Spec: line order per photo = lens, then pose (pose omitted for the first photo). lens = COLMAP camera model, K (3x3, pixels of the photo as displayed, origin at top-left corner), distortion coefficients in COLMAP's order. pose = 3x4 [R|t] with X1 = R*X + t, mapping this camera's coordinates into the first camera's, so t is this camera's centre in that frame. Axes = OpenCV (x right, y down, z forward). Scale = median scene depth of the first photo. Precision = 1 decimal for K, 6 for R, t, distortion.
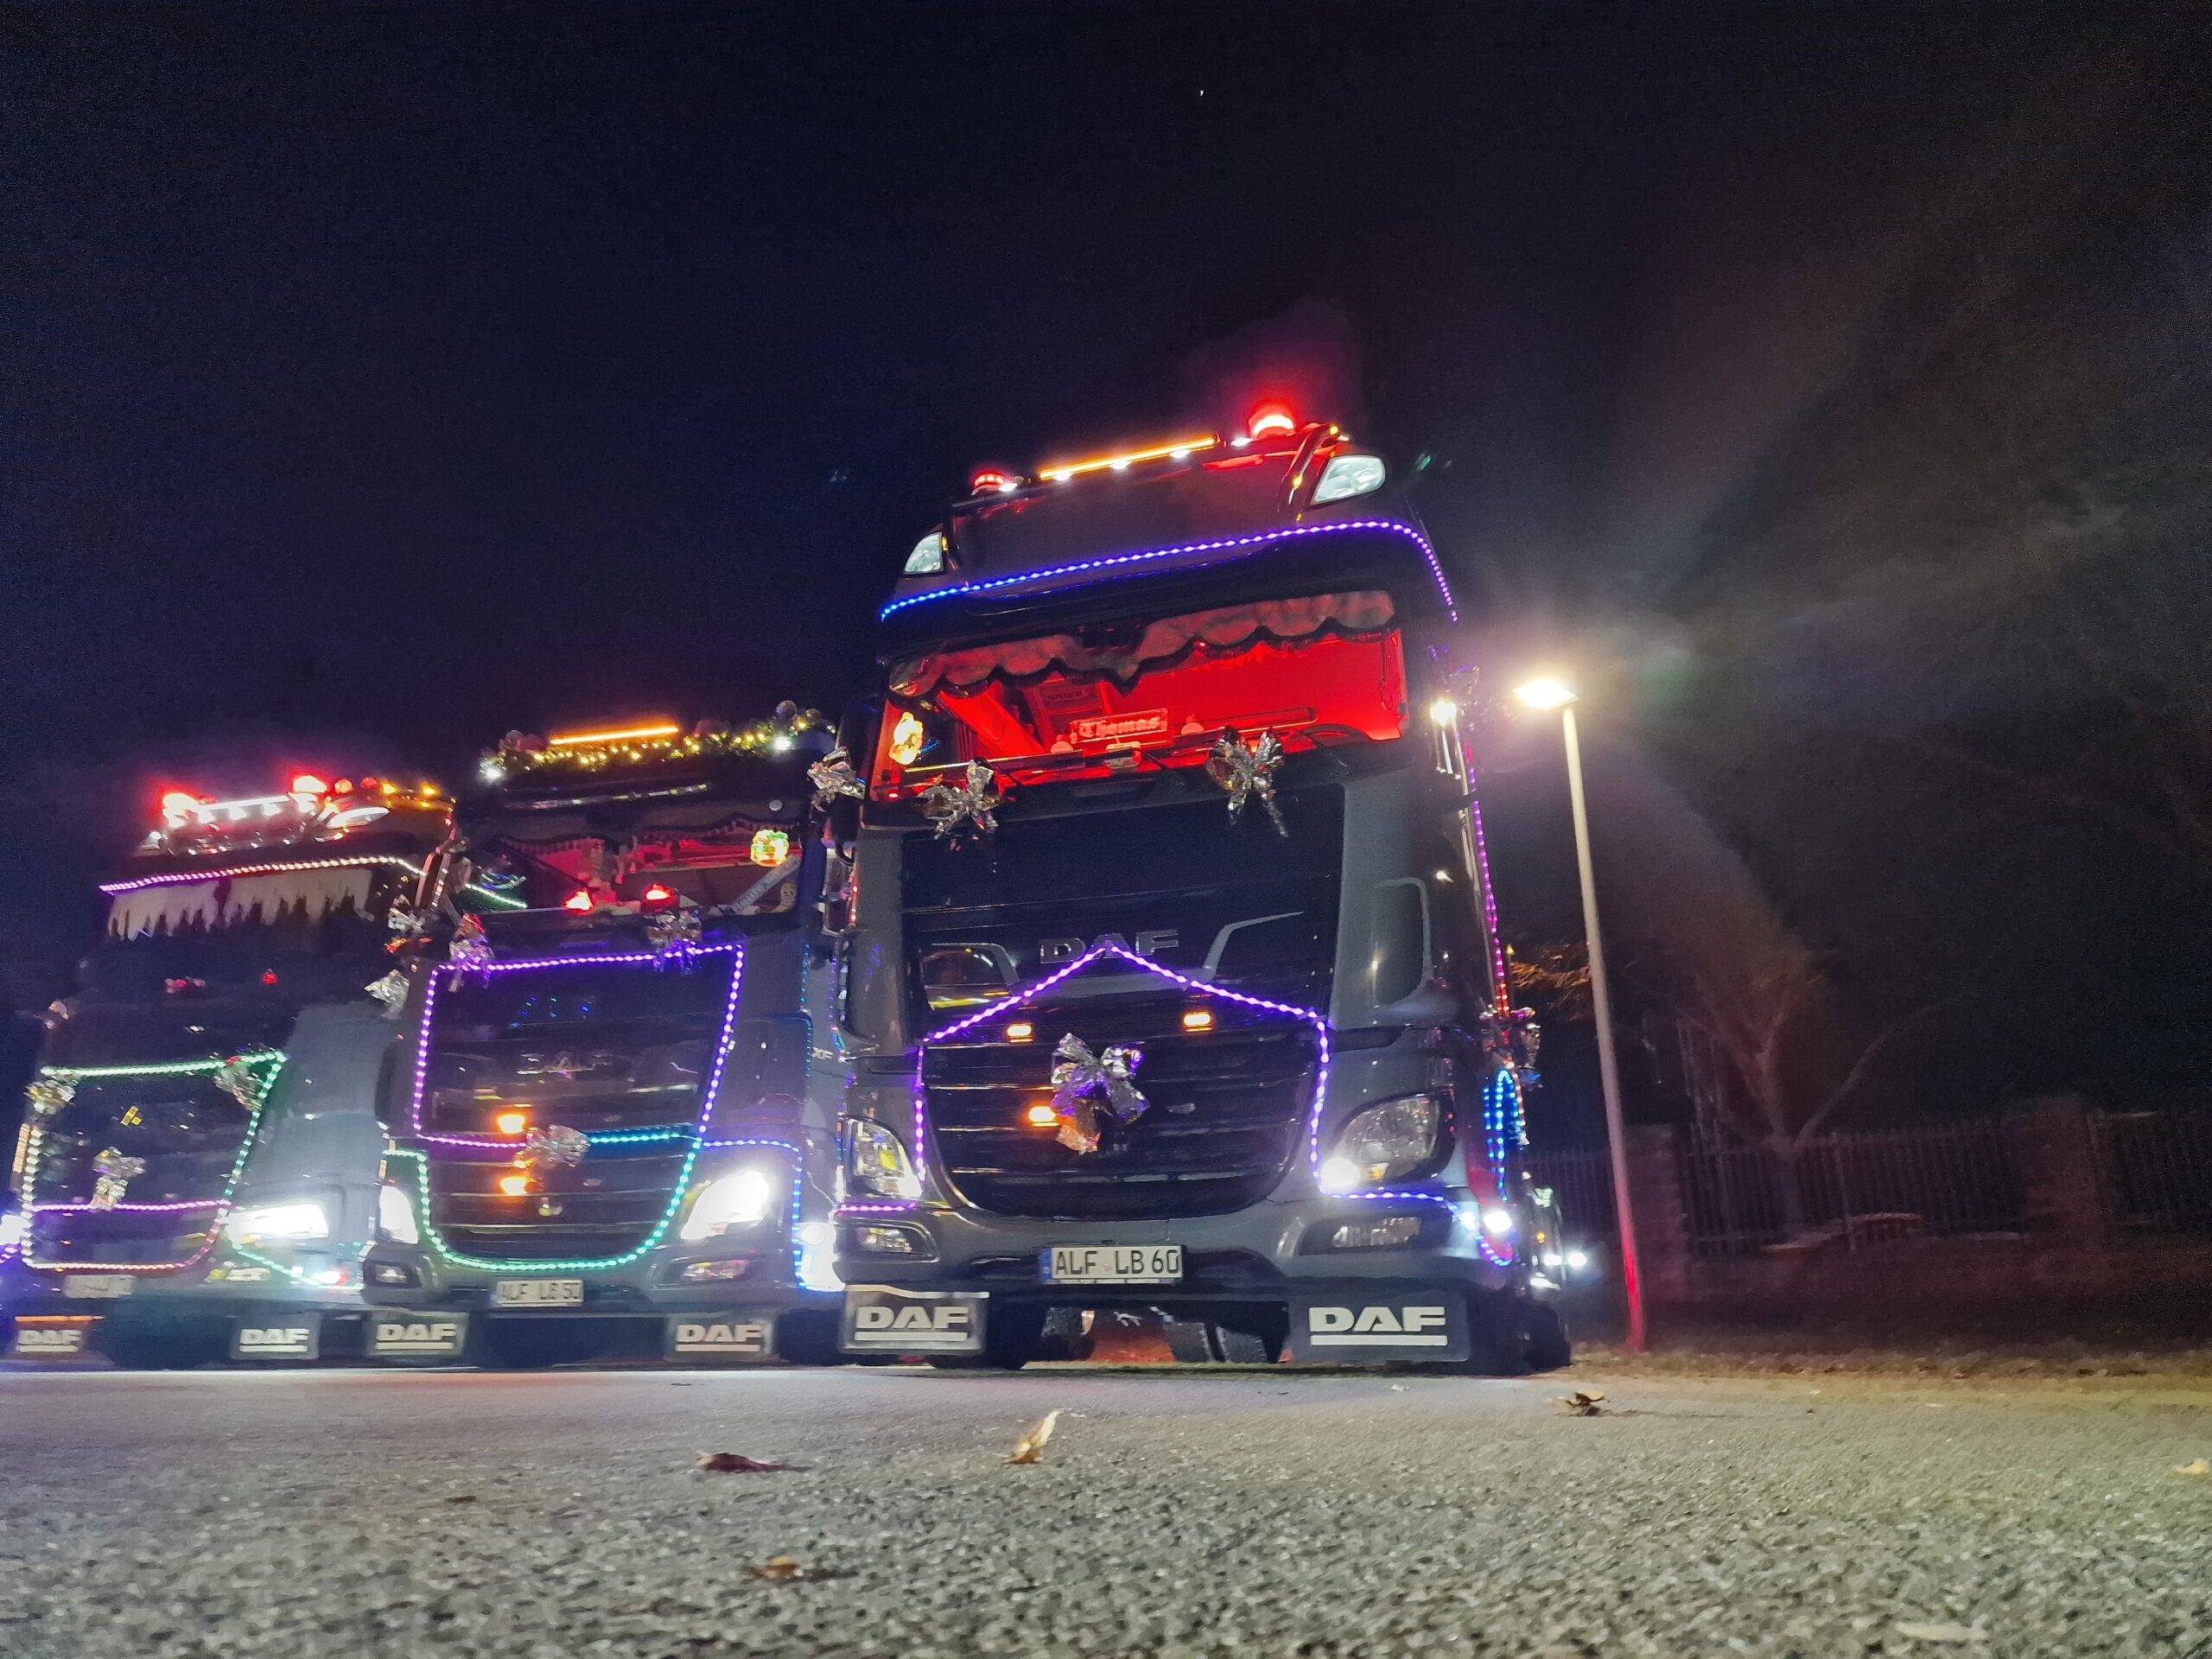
lens RADIAL K [[1491.0, 0, 1090.3], [0, 1491.0, 819.4], [0, 0, 1]] dist [0.075602, -0.065089]
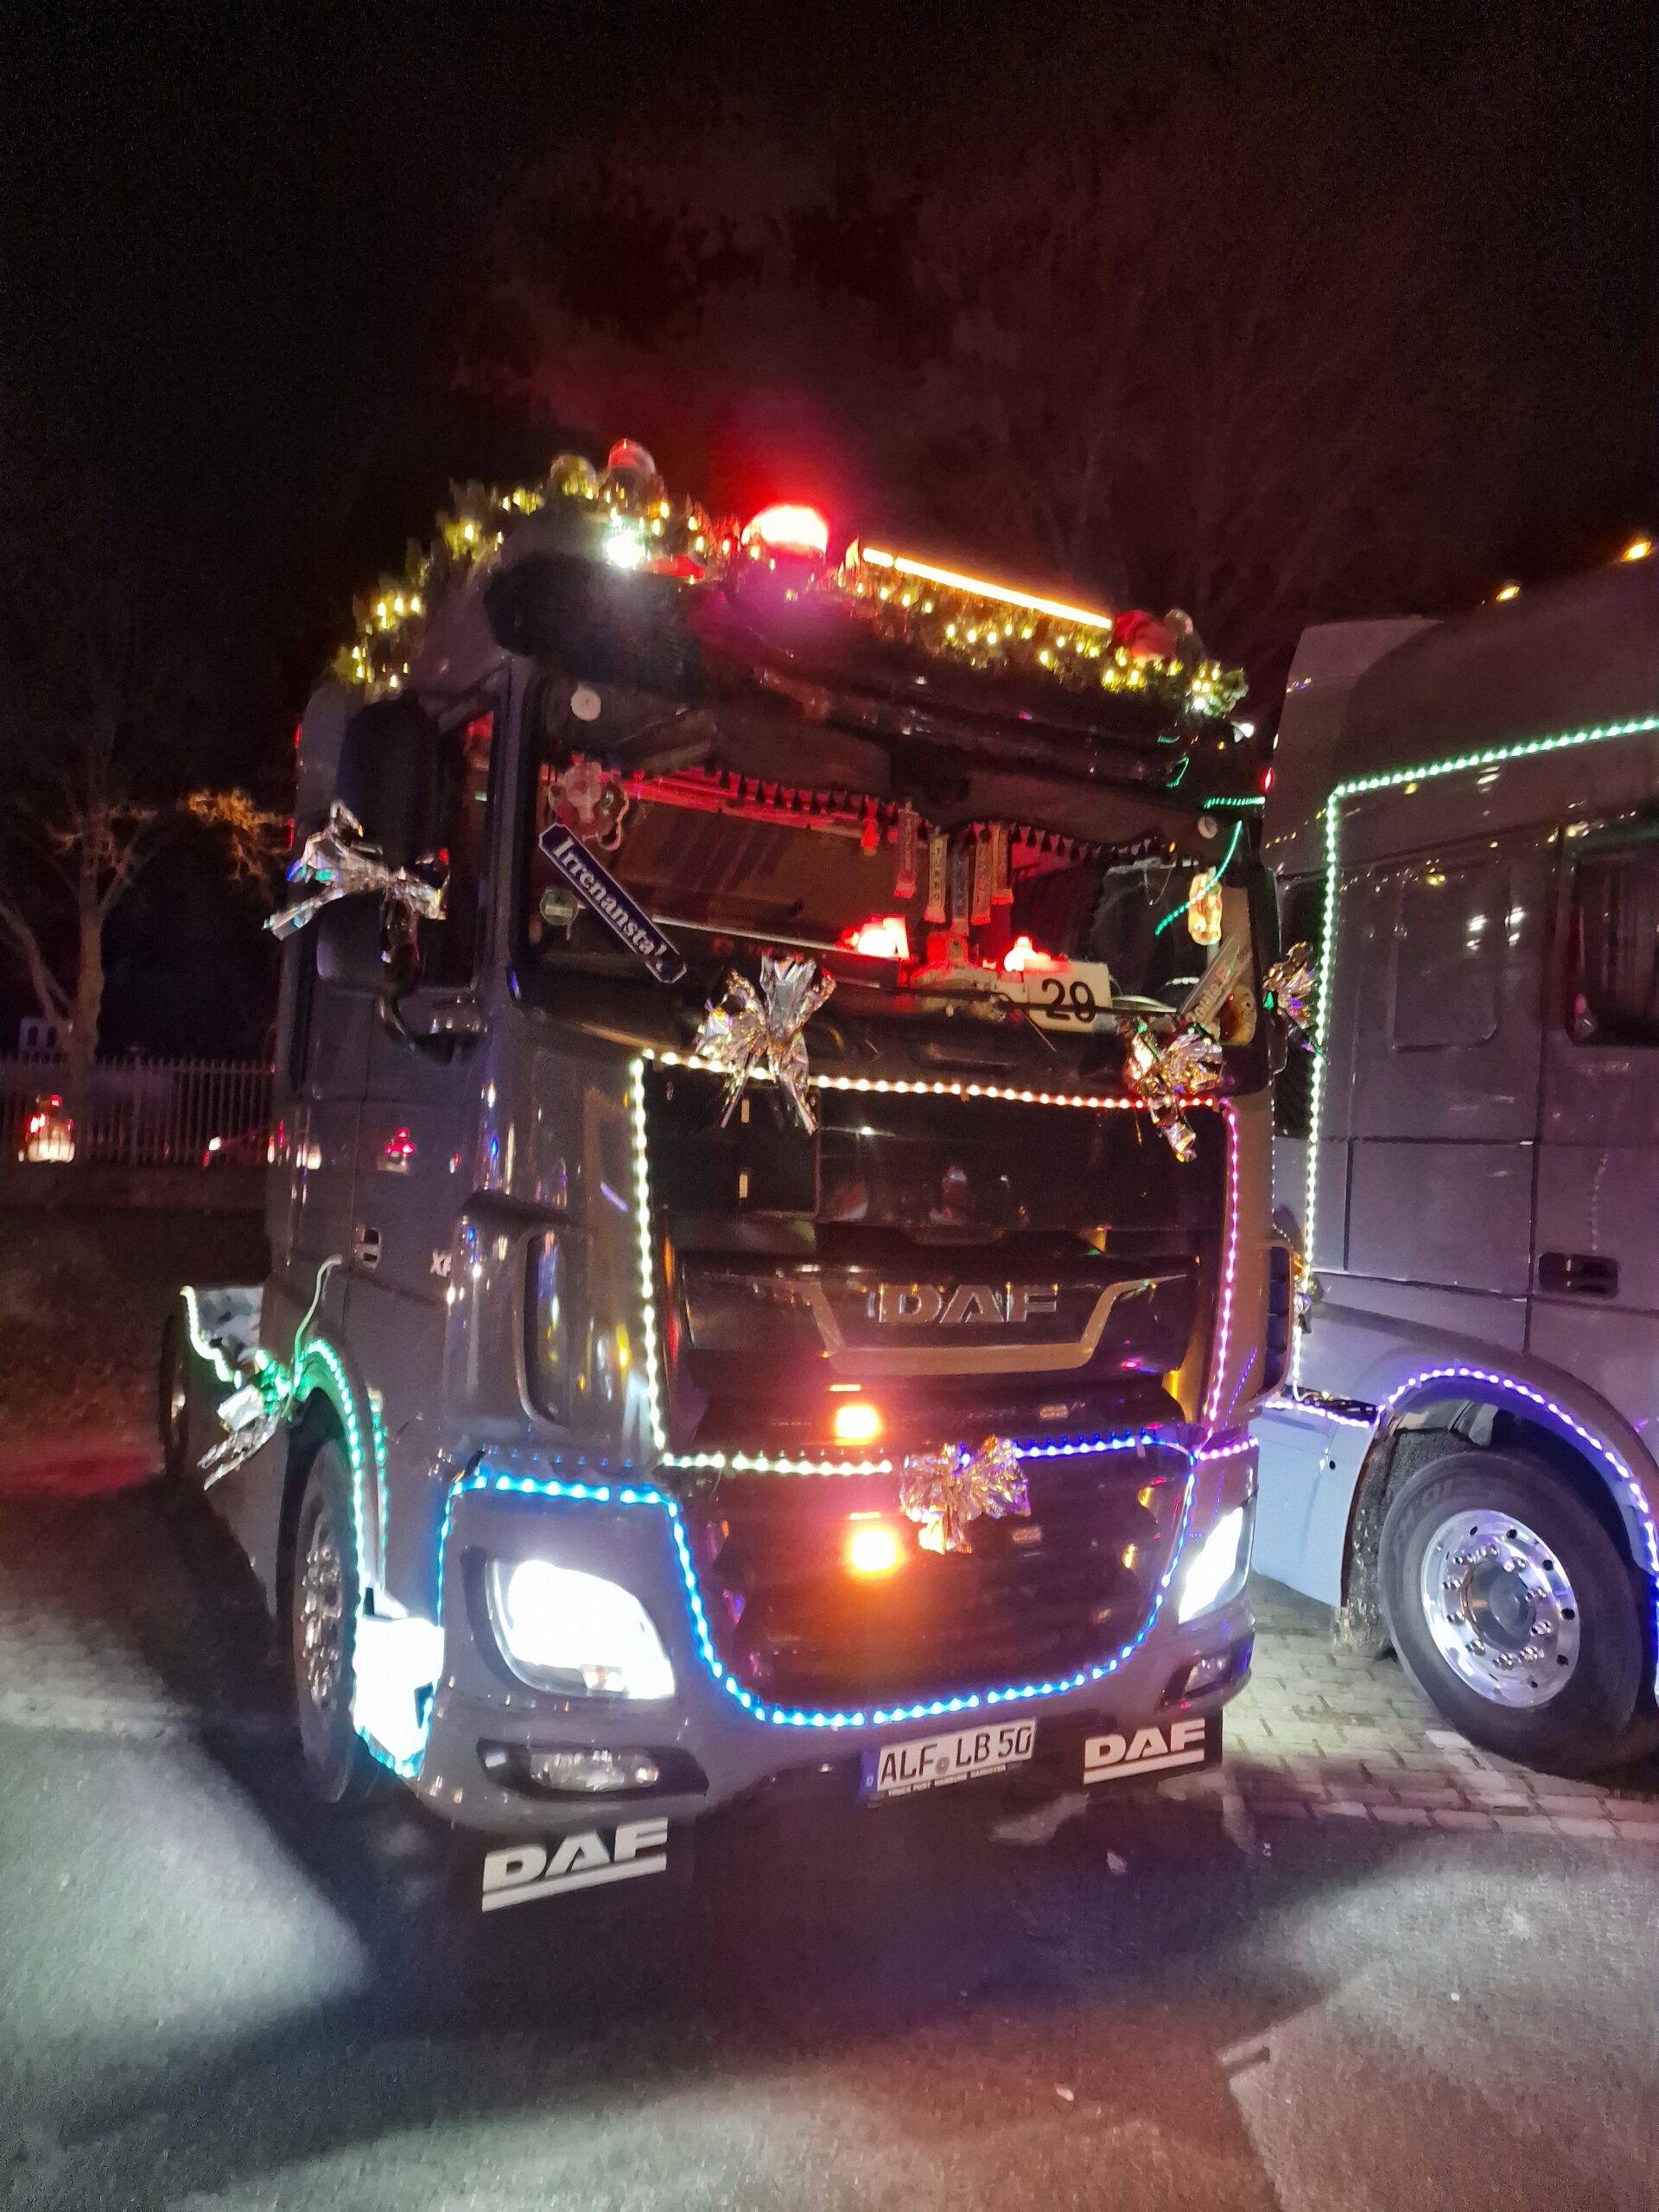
lens RADIAL K [[1448.4, 0, 836.8], [0, 1448.4, 1132.6], [0, 0, 1]] dist [0.108996, -0.125820]
pose [[0.694689, 0.038538, 0.718278, -0.757583], [-0.271251, 0.938878, 0.211969, 0.020534], [-0.666206, -0.342086, 0.662681, 0.767471]]
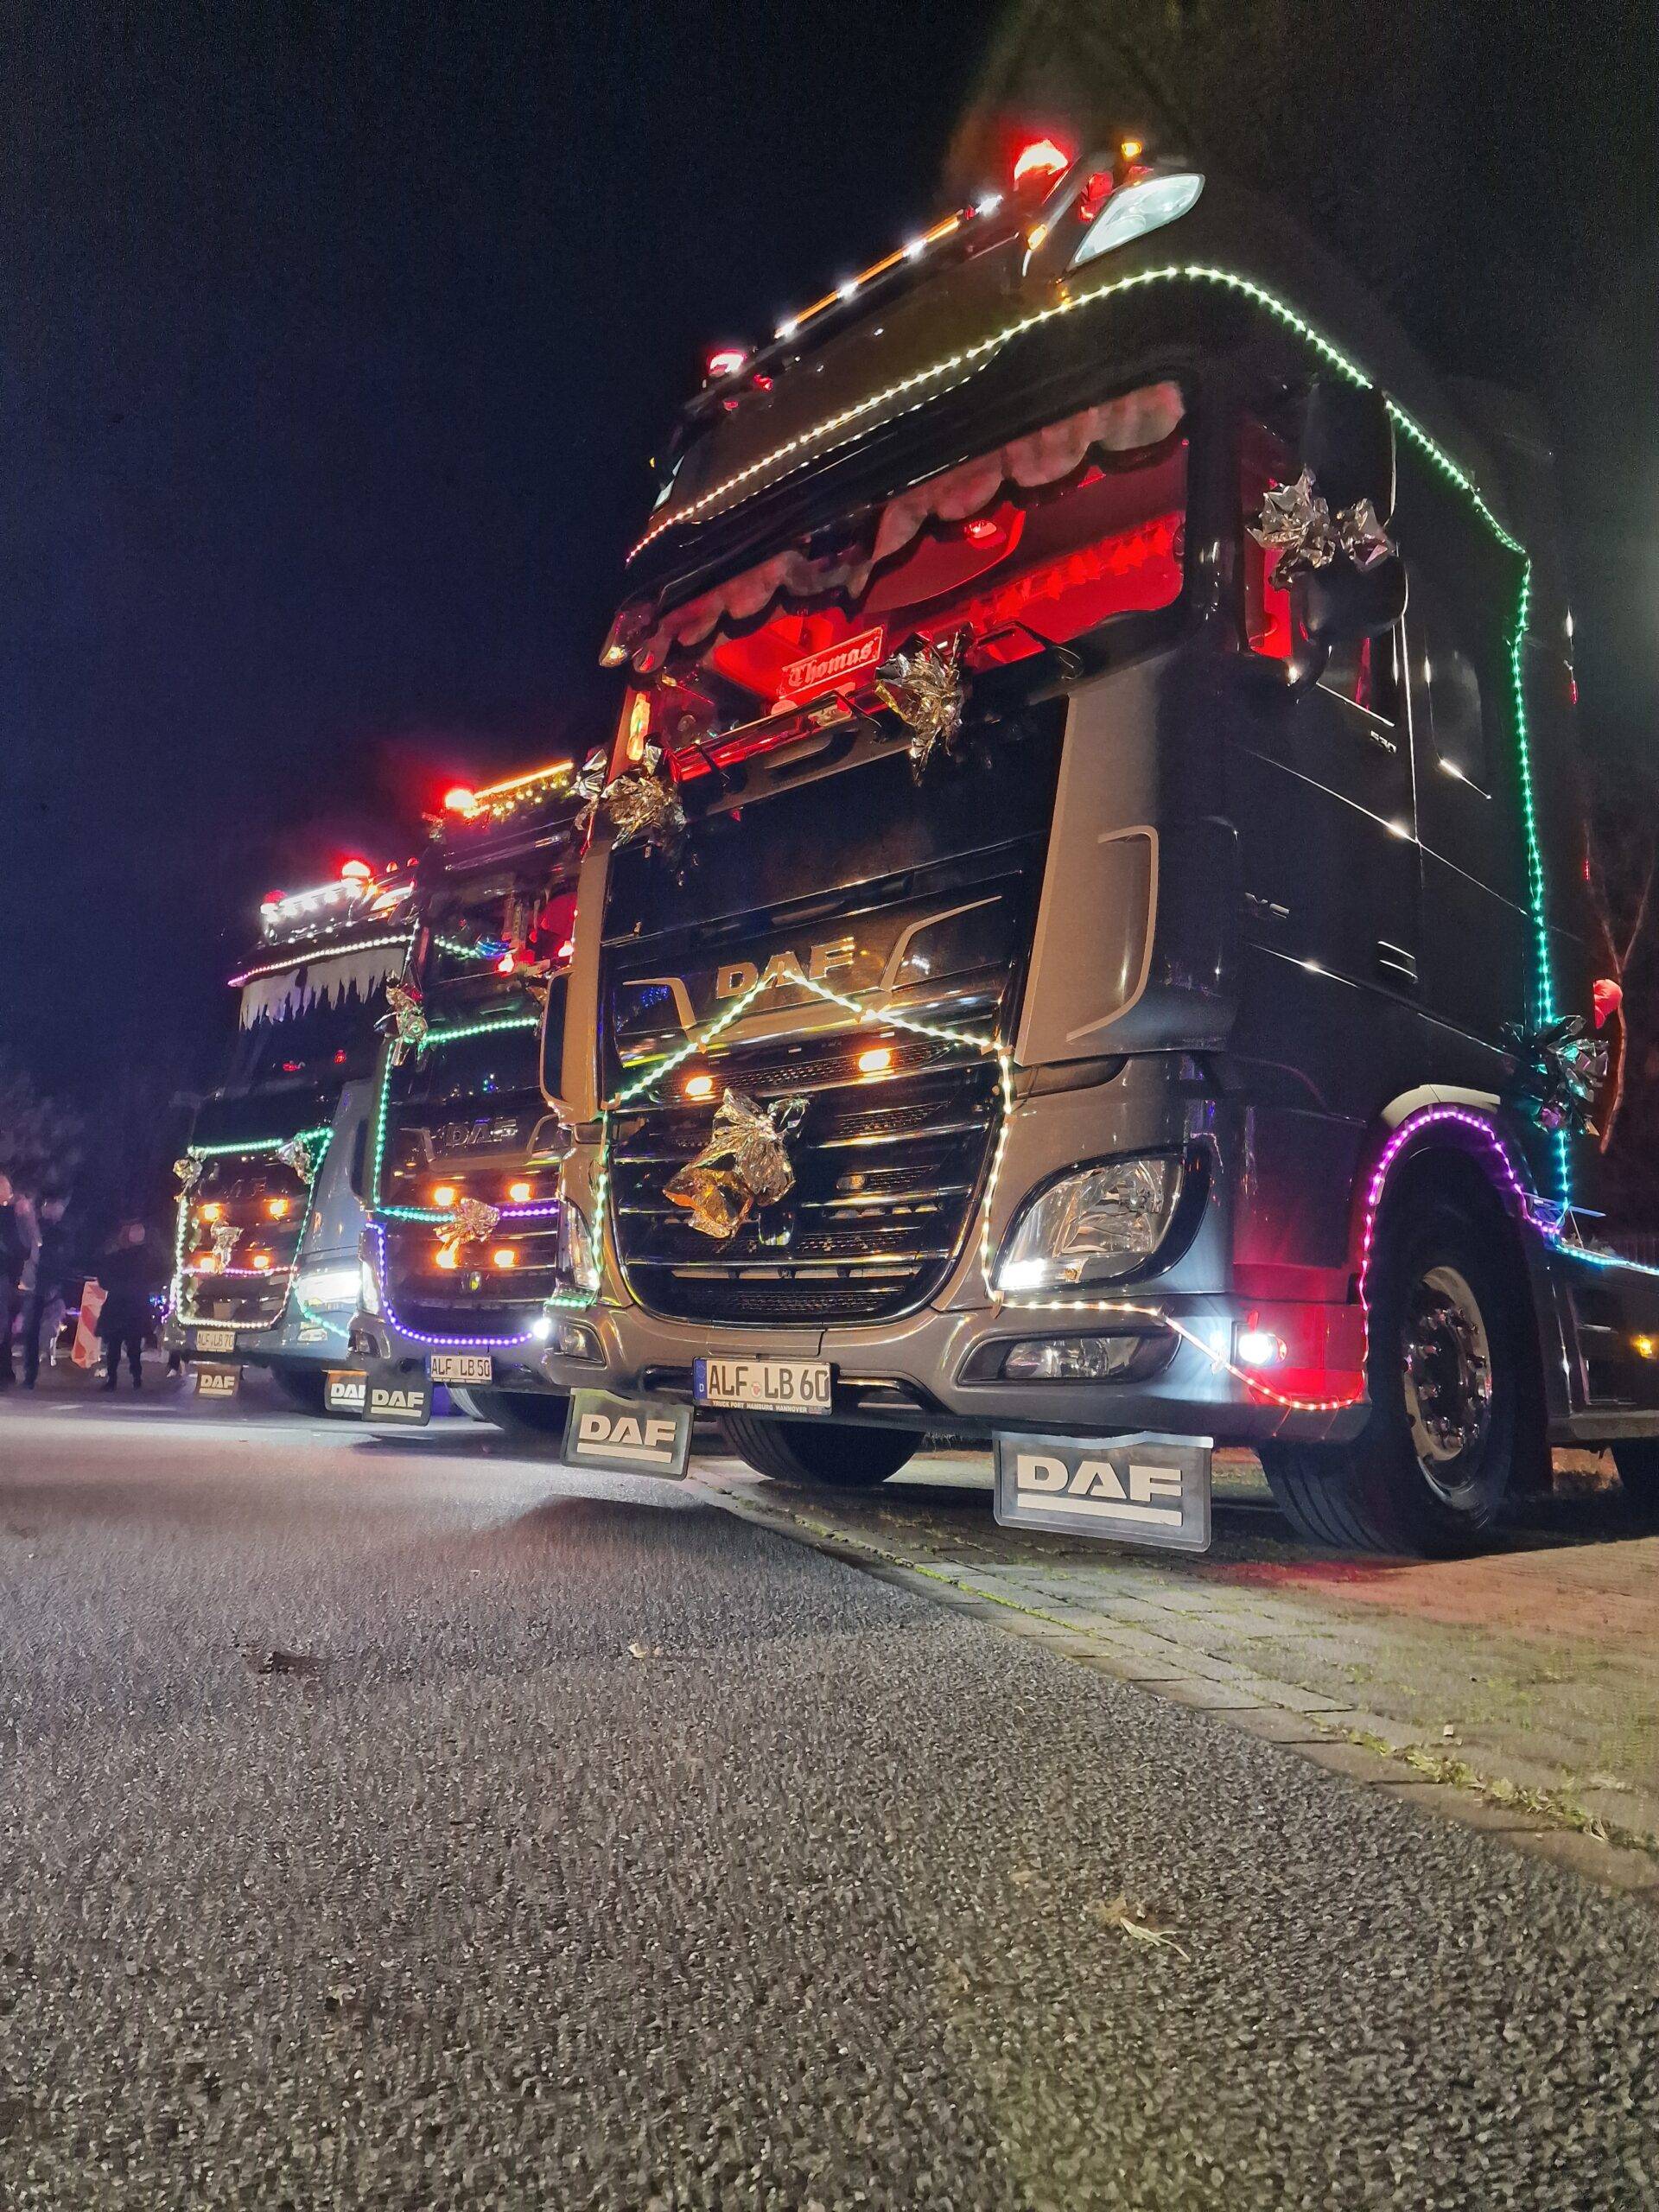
lens RADIAL K [[1491.0, 0, 844.6], [0, 1491.0, 1089.4], [0, 0, 1]] dist [0.075602, -0.065089]
pose [[0.913423, -0.038061, -0.405228, 0.255579], [0.093832, 0.988491, 0.118663, 0.045535], [0.396048, -0.146413, 0.906482, 0.251600]]
